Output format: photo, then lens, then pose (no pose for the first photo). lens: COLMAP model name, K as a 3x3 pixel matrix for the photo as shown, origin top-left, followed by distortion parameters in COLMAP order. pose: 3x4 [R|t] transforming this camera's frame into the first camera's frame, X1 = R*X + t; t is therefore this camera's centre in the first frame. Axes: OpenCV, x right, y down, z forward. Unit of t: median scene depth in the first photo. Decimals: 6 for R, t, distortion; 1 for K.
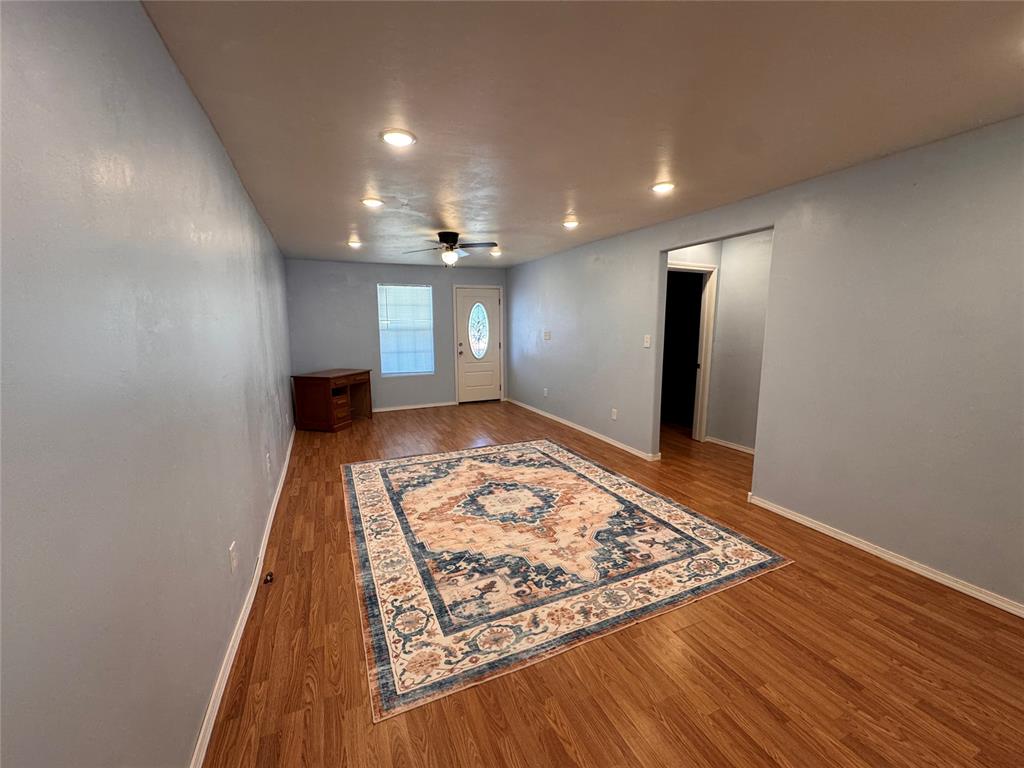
lens RADIAL K [[414.1, 0, 512.0], [0, 414.1, 384.0], [0, 0, 1]] dist [0.000065, 0.000653]
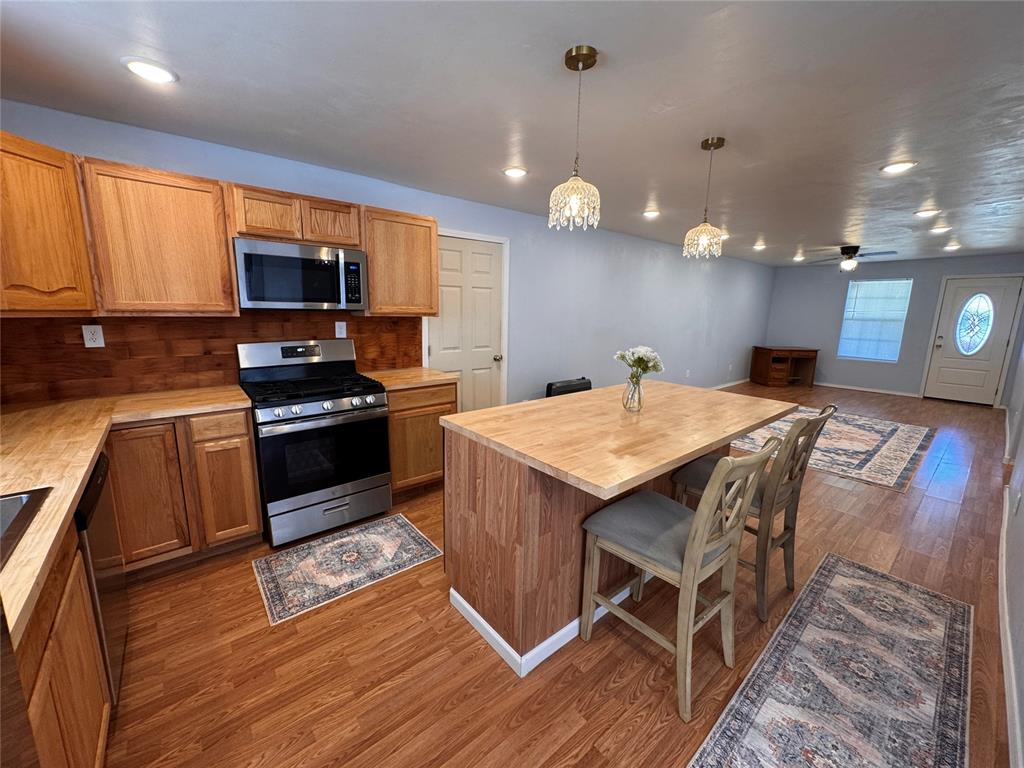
lens RADIAL K [[408.2, 0, 511.1], [0, 408.2, 385.0], [0, 0, 1]] dist [-0.002213, 0.000784]
pose [[0.269083, 0.187473, -0.944695, 1.145226], [-0.158147, 0.976159, 0.148671, 0.065621], [0.950044, 0.109395, 0.292316, -0.492401]]
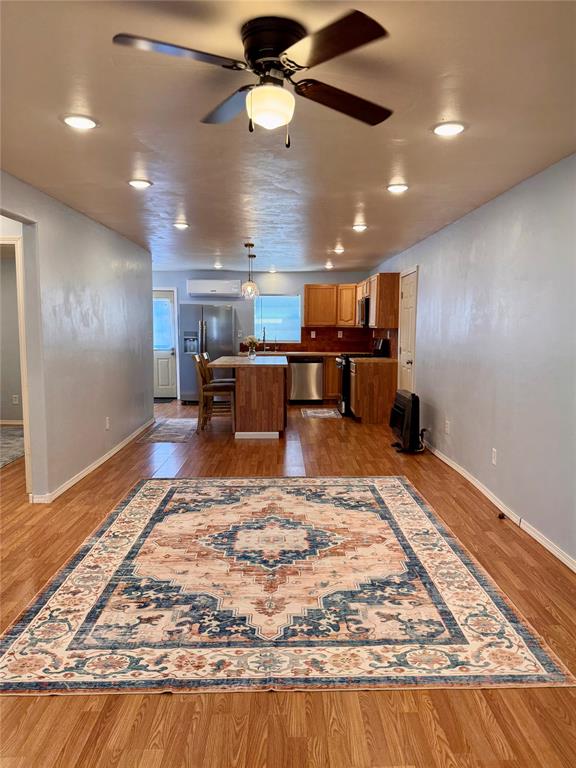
lens RADIAL K [[563.0, 0, 288.0], [0, 563.0, 384.0], [0, 0, 1]] dist [0.067384, -0.004009]
pose [[-0.917777, -0.042002, 0.394869, -0.457228], [0.056712, 0.970333, 0.235026, -0.268499], [-0.393026, 0.238095, -0.888167, 1.899559]]
